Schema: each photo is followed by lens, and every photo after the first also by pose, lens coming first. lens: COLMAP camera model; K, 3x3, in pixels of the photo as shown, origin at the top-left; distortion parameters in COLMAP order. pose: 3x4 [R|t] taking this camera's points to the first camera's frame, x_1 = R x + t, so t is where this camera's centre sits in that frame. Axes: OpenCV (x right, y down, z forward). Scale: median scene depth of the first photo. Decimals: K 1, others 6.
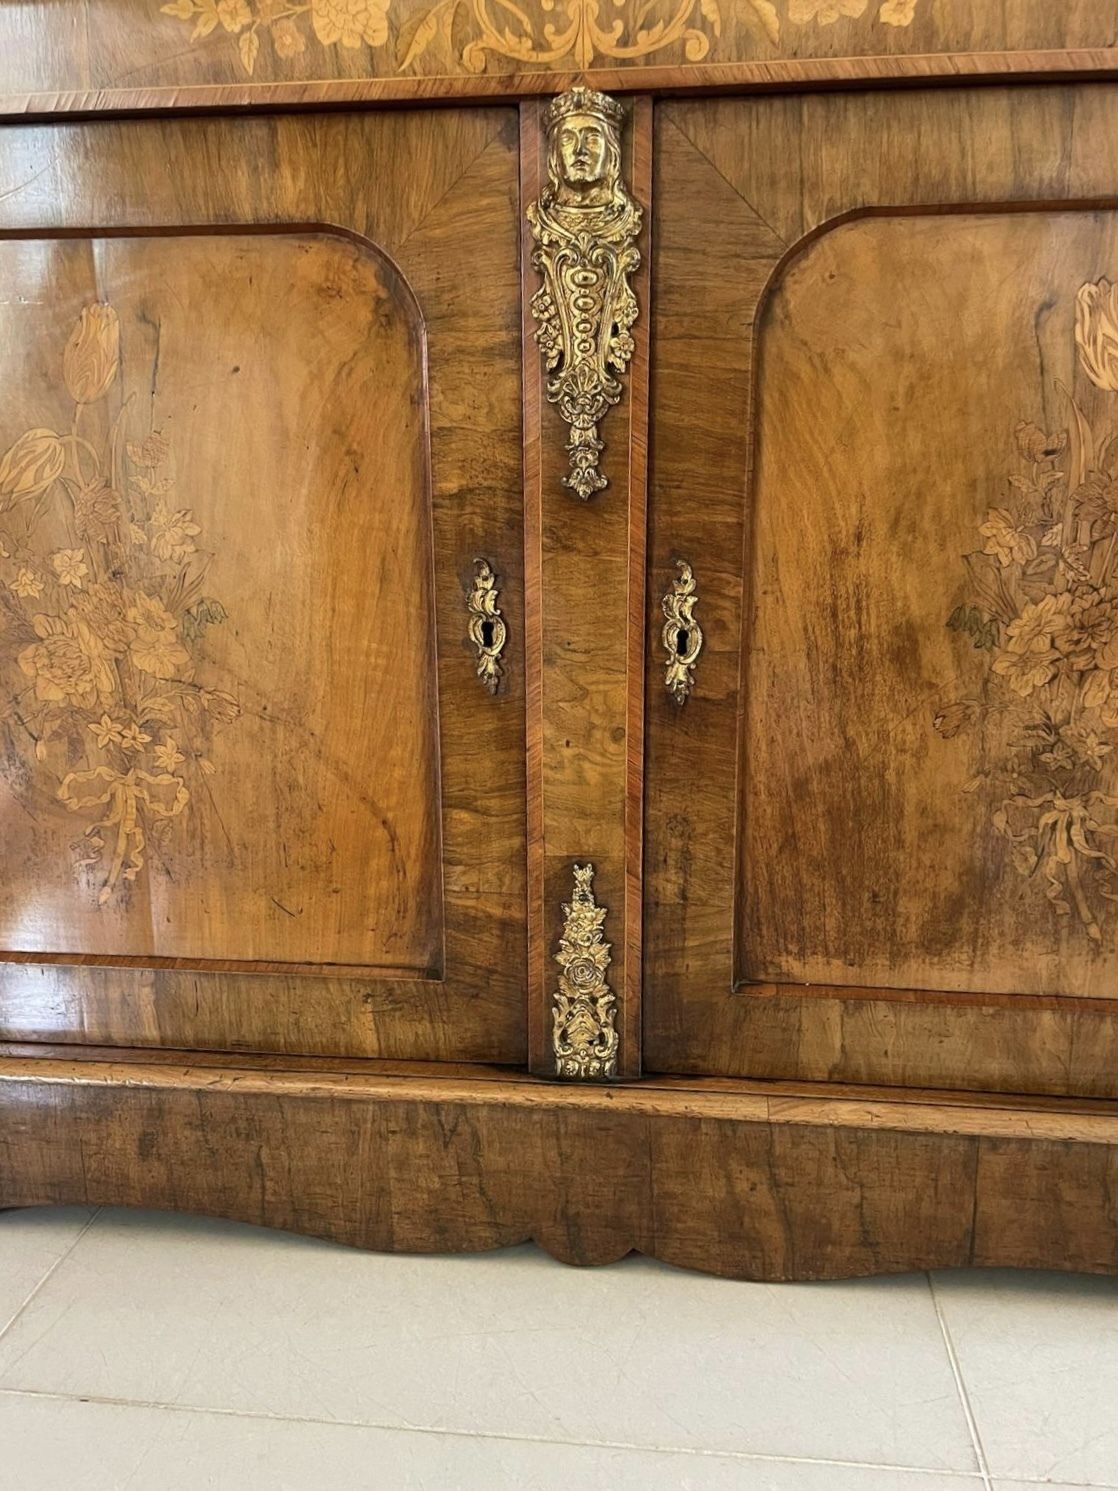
lens RADIAL K [[1219.9, 0, 546.7], [0, 1219.9, 725.4], [0, 0, 1]] dist [0.079872, -0.105334]
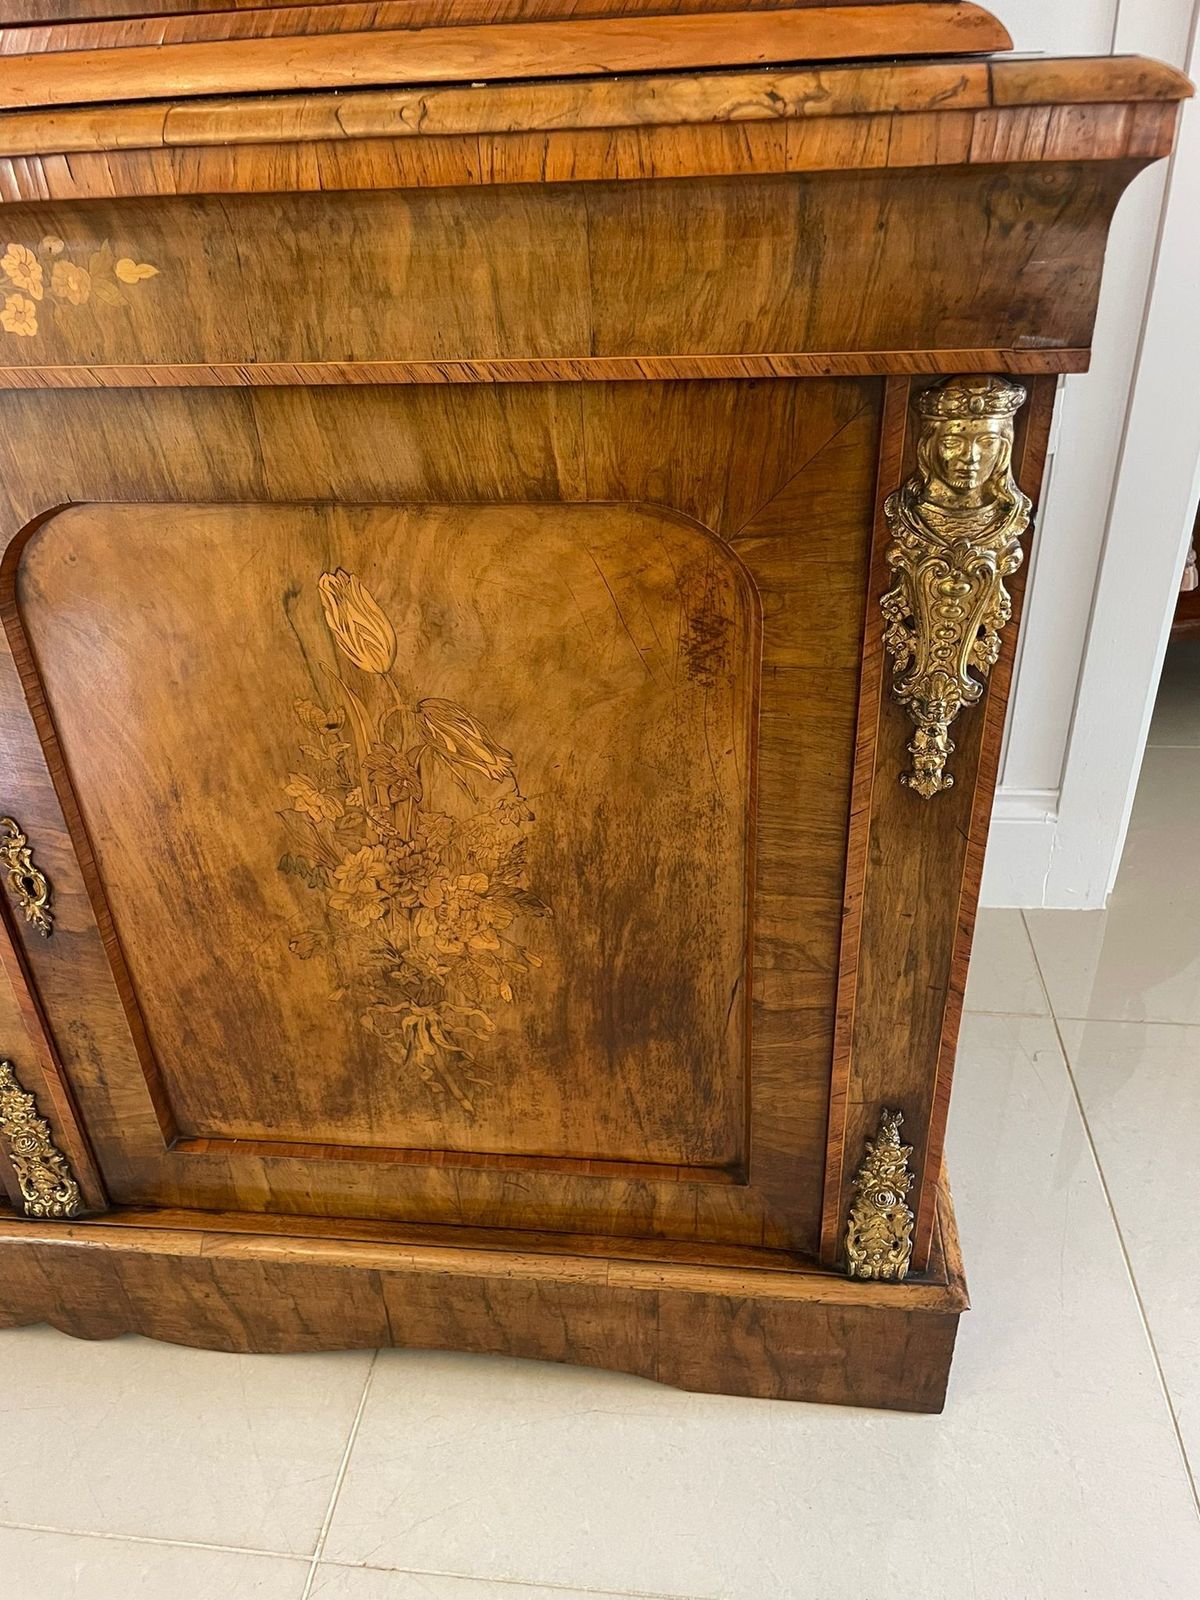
lens RADIAL K [[1220.8, 0, 598.1], [0, 1220.8, 799.3], [0, 0, 1]] dist [0.082157, -0.116988]
pose [[0.999295, -0.031467, -0.020475, 0.590726], [0.036247, 0.950721, 0.307921, -0.425414], [0.009777, -0.308446, 0.951191, 0.043632]]
